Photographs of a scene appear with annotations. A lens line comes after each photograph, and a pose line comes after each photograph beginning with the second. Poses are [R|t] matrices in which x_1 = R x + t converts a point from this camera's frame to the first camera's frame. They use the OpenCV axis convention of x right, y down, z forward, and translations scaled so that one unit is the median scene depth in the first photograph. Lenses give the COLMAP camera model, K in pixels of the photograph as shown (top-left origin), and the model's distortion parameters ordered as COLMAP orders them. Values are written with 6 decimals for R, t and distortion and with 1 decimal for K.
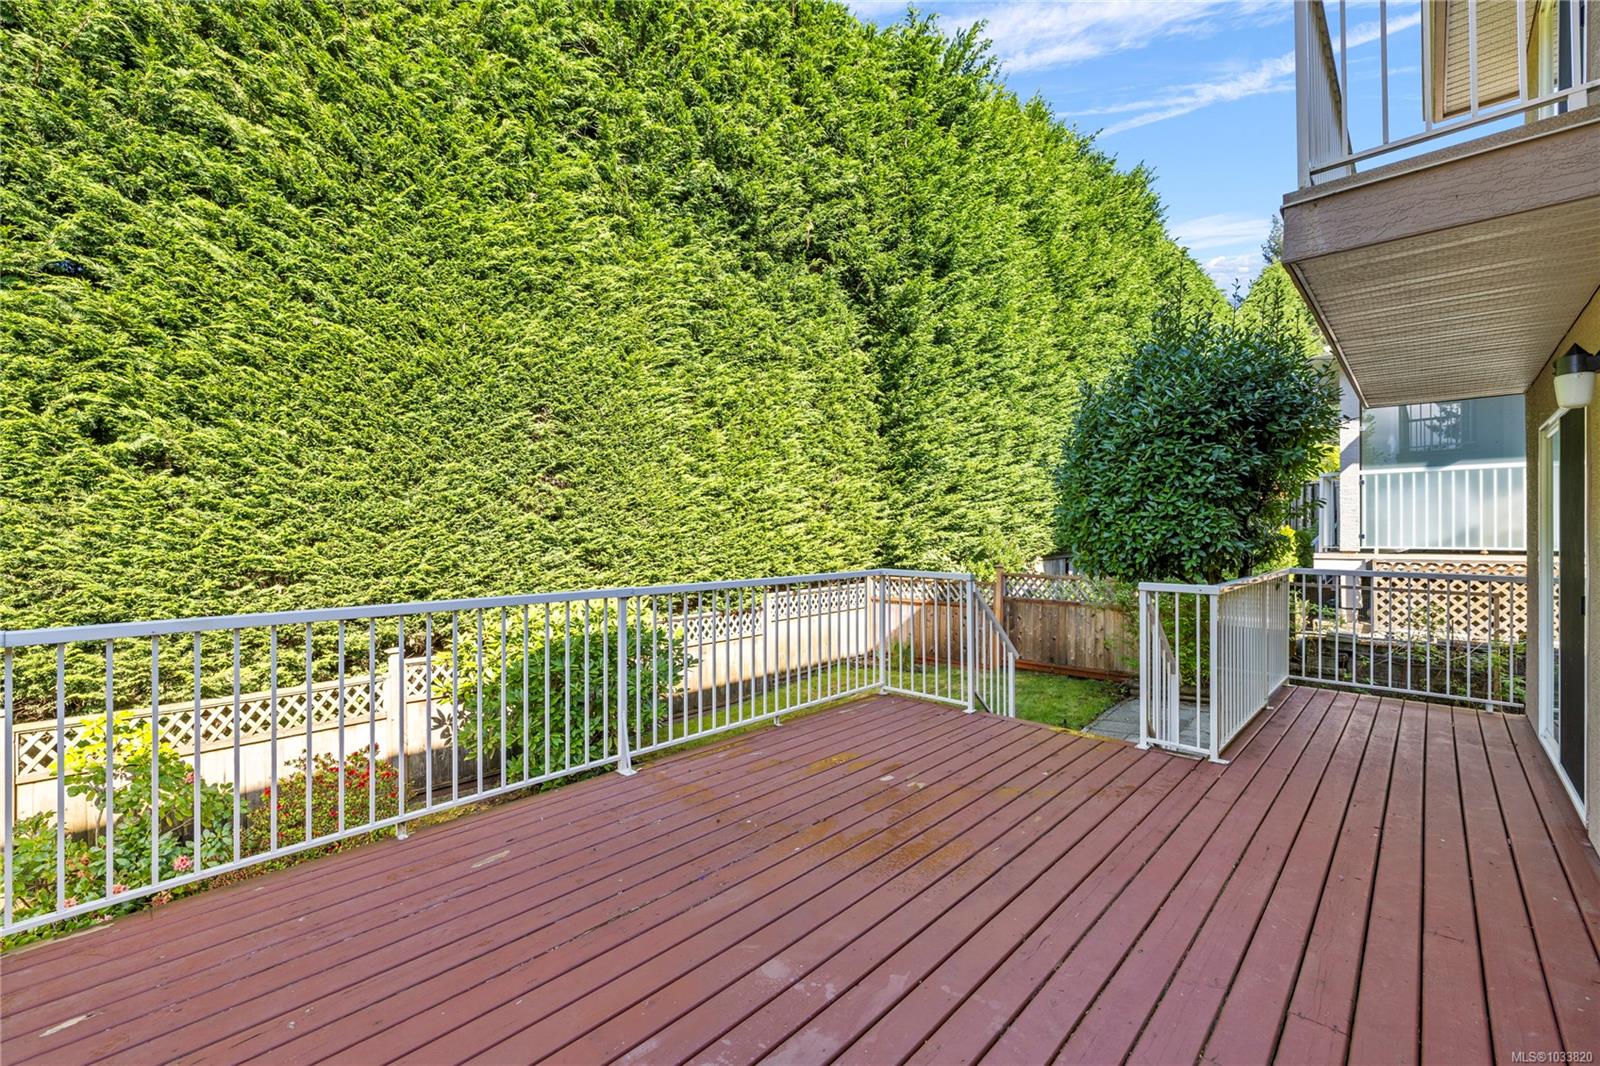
lens RADIAL K [[677.7, 0, 800.0], [0, 677.7, 533.0], [0, 0, 1]] dist [0.002396, 0.000269]
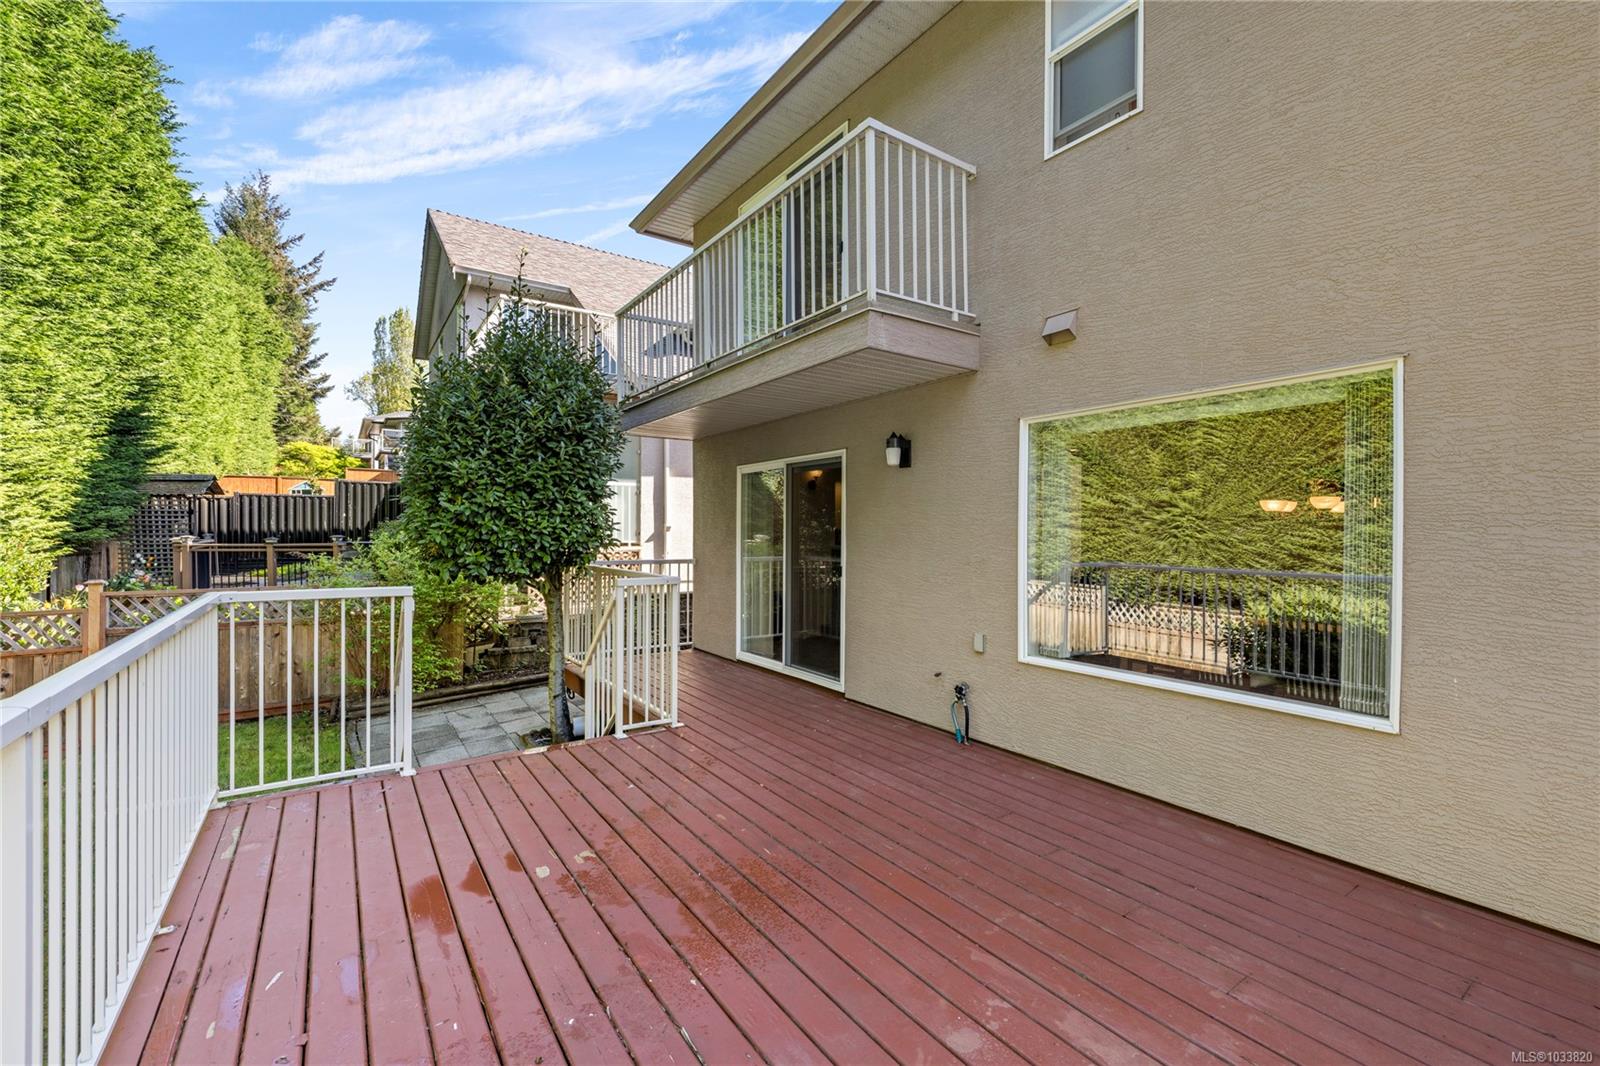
lens RADIAL K [[677.7, 0, 800.0], [0, 677.7, 533.0], [0, 0, 1]] dist [0.002396, 0.000269]
pose [[0.219799, -0.006641, 0.975523, -0.381883], [0.003042, 0.999977, 0.006122, -0.003632], [-0.975540, 0.001622, 0.219814, 0.419252]]
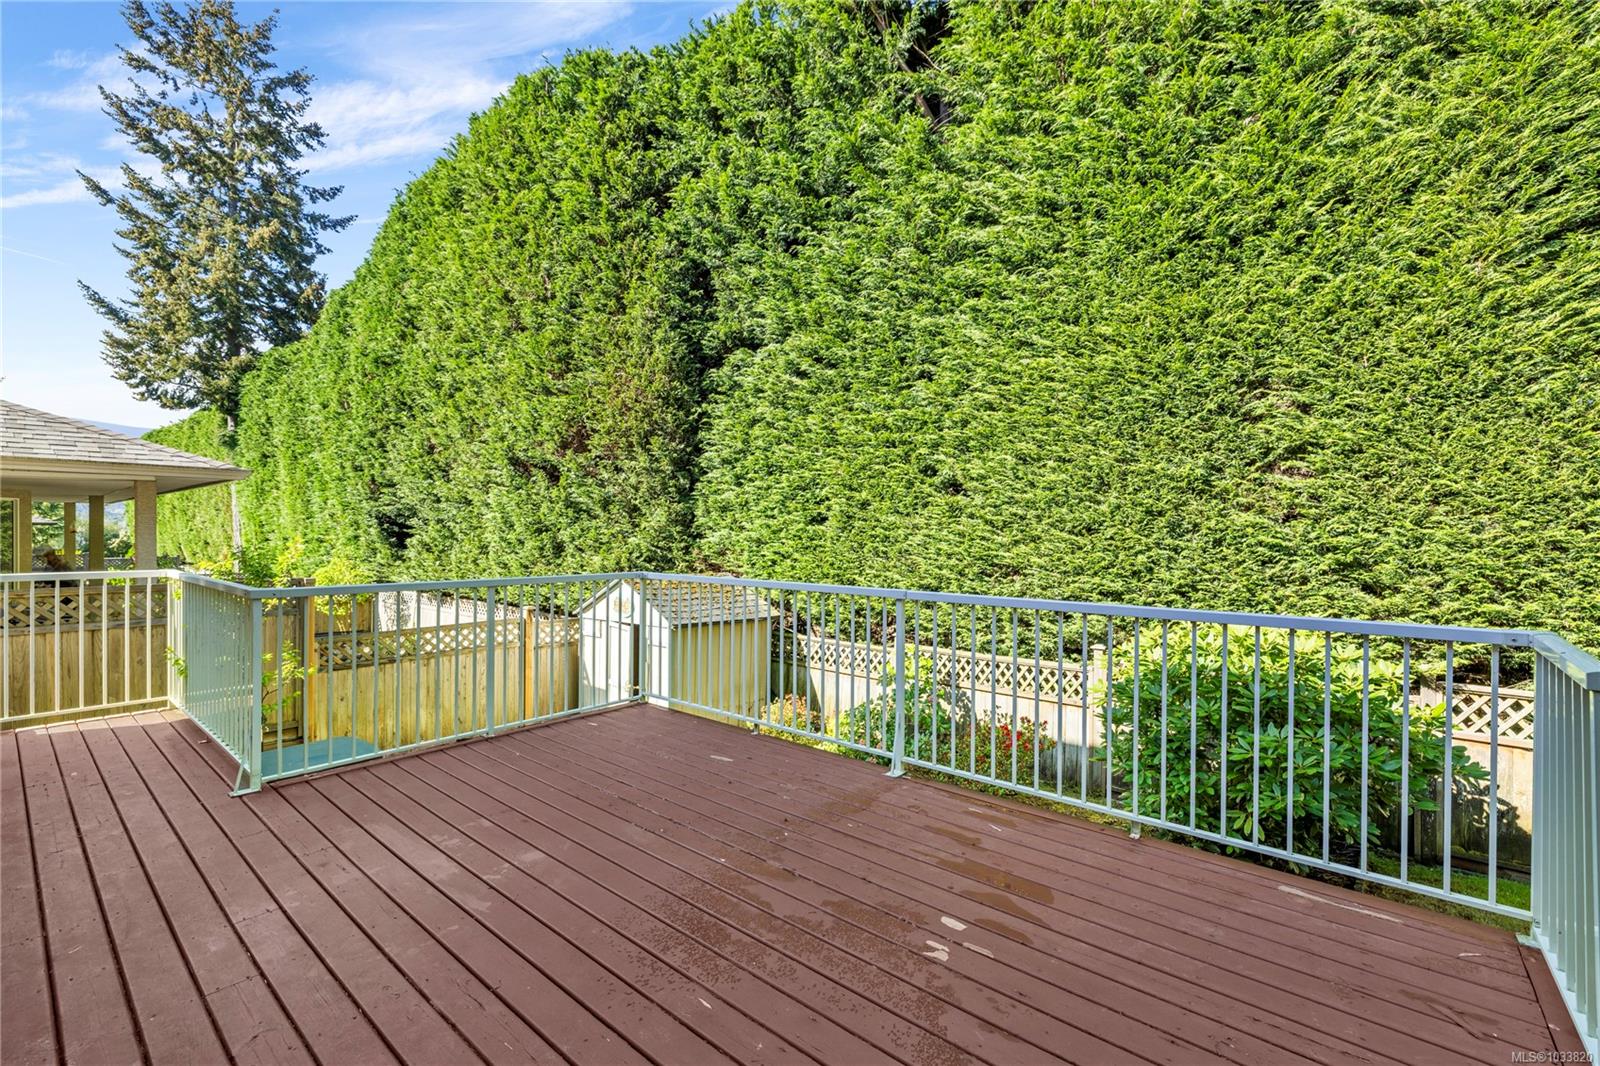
lens RADIAL K [[677.7, 0, 800.0], [0, 677.7, 533.0], [0, 0, 1]] dist [0.002396, 0.000269]
pose [[0.056395, 0.002148, -0.998406, 0.553683], [-0.010614, 0.999942, 0.001552, -0.001645], [0.998352, 0.010509, 0.056415, 0.602422]]
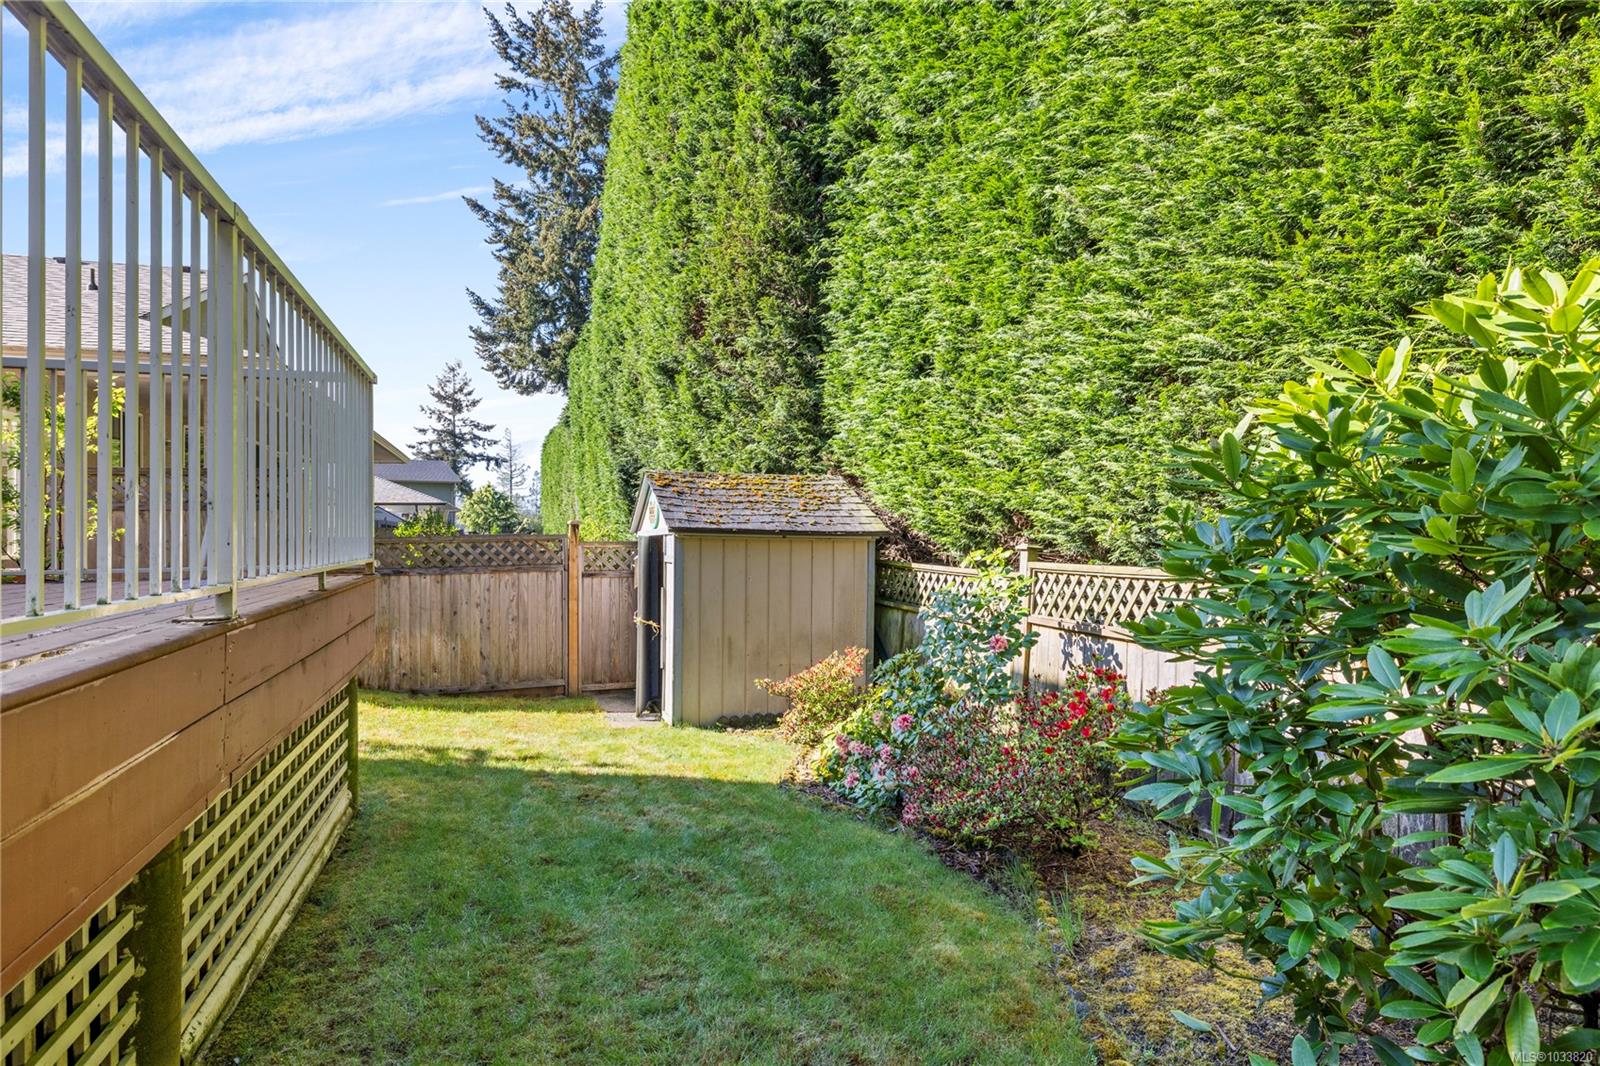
lens RADIAL K [[836.9, 0, 803.2], [0, 836.9, 523.8], [0, 0, 1]] dist [-0.014292, -0.000151]
pose [[-0.469832, -0.001207, -0.882755, 0.045608], [0.011428, 0.999907, -0.007449, 0.219368], [0.882682, -0.013589, -0.469775, 1.194704]]
